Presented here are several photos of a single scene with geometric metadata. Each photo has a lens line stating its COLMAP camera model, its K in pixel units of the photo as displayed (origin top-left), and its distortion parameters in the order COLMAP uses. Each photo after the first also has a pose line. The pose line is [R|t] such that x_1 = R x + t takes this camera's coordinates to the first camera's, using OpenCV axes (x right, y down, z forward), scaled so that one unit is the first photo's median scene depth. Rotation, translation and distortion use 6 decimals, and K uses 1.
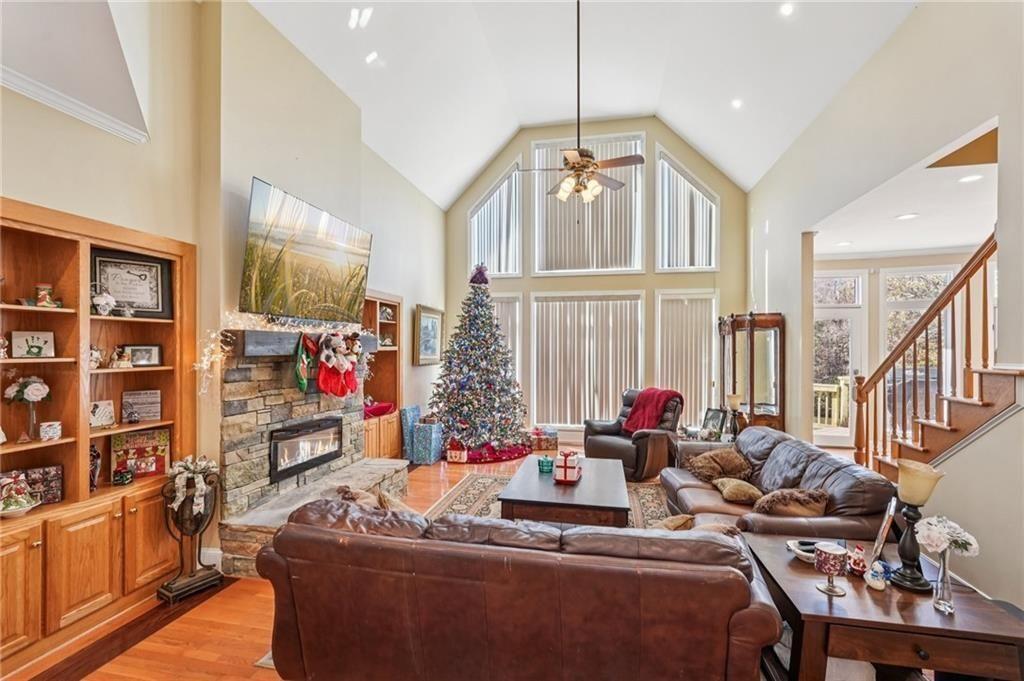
lens RADIAL K [[452.6, 0, 510.1], [0, 452.6, 346.1], [0, 0, 1]] dist [-0.014419, 0.008073]
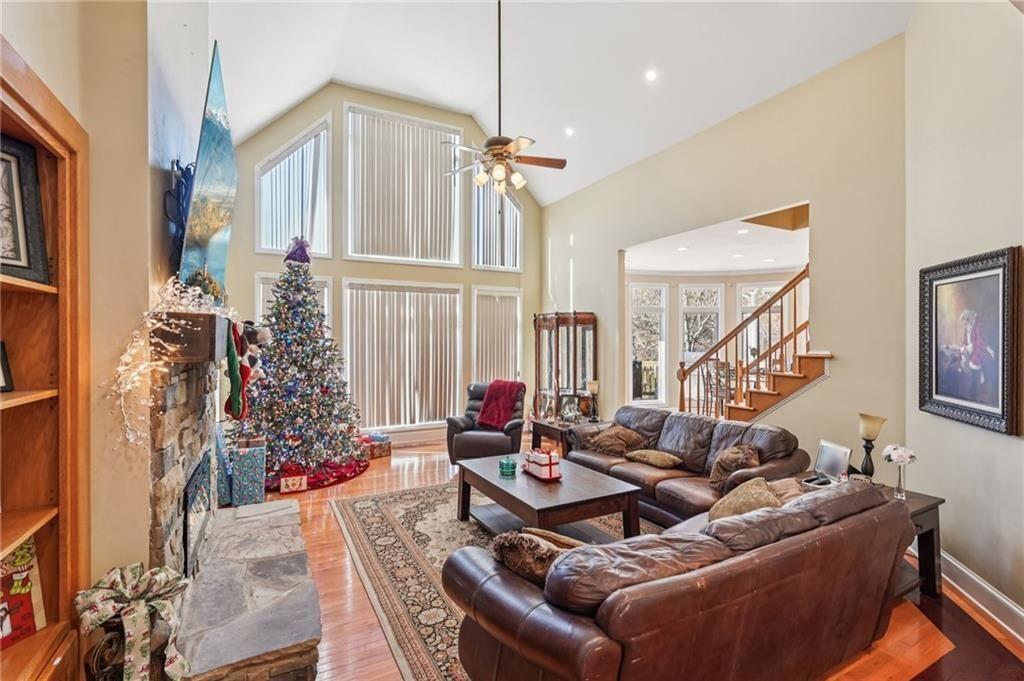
lens RADIAL K [[458.0, 0, 506.7], [0, 458.0, 339.6], [0, 0, 1]] dist [-0.015480, 0.009288]
pose [[0.771181, -0.002402, 0.636611, -0.295946], [0.001721, 0.999997, 0.001688, -0.002299], [-0.636613, -0.000207, 0.771183, 0.150954]]
